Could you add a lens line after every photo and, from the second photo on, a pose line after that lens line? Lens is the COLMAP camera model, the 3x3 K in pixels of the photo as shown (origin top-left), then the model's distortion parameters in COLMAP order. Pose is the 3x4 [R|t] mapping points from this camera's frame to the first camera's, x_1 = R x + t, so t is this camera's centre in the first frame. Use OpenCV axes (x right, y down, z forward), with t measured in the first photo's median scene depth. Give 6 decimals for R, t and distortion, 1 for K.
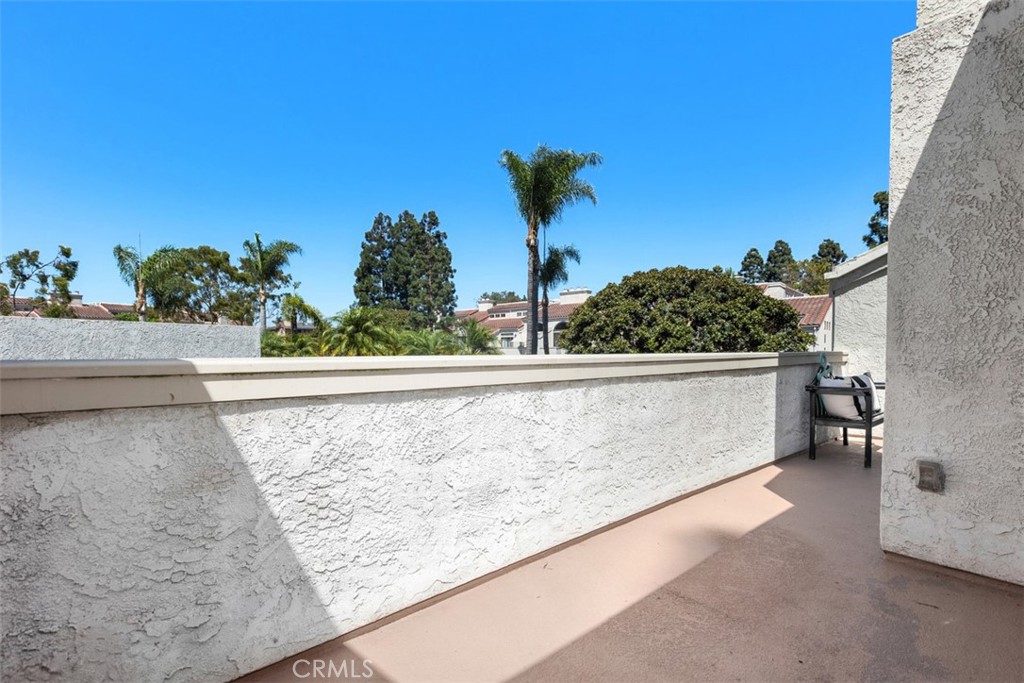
lens RADIAL K [[462.0, 0, 513.3], [0, 462.0, 342.8], [0, 0, 1]] dist [0.001161, -0.001449]
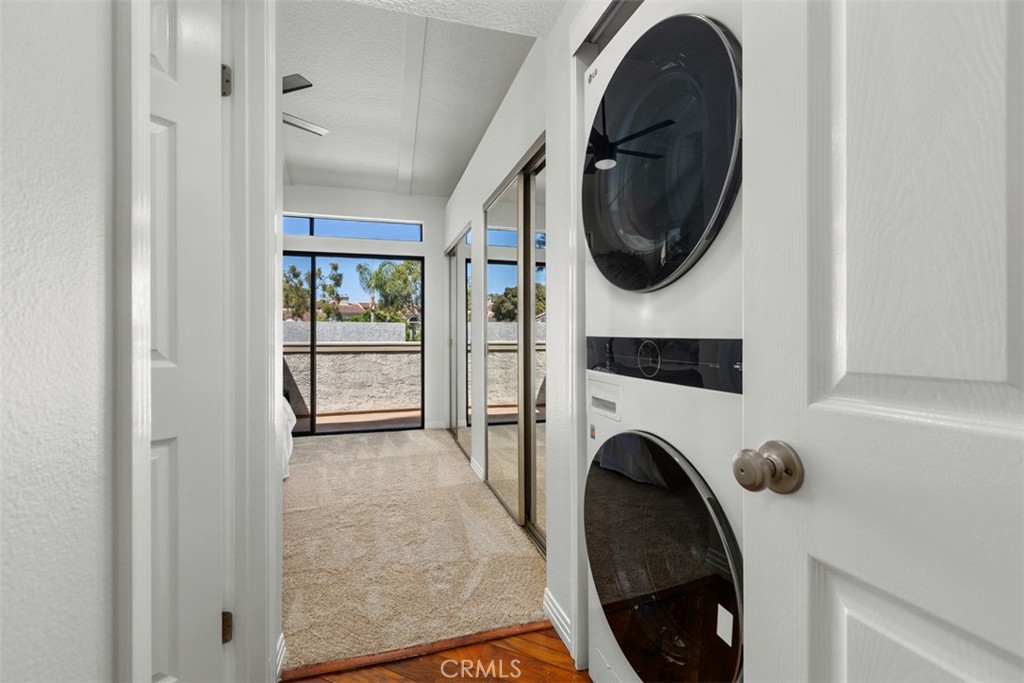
lens RADIAL K [[462.0, 0, 512.4], [0, 462.0, 339.2], [0, 0, 1]] dist [0.001161, -0.001449]
pose [[0.911762, 0.002573, -0.410711, 0.726437], [0.006054, 0.999788, 0.019703, -0.014902], [0.410675, -0.020451, 0.911553, -0.482379]]
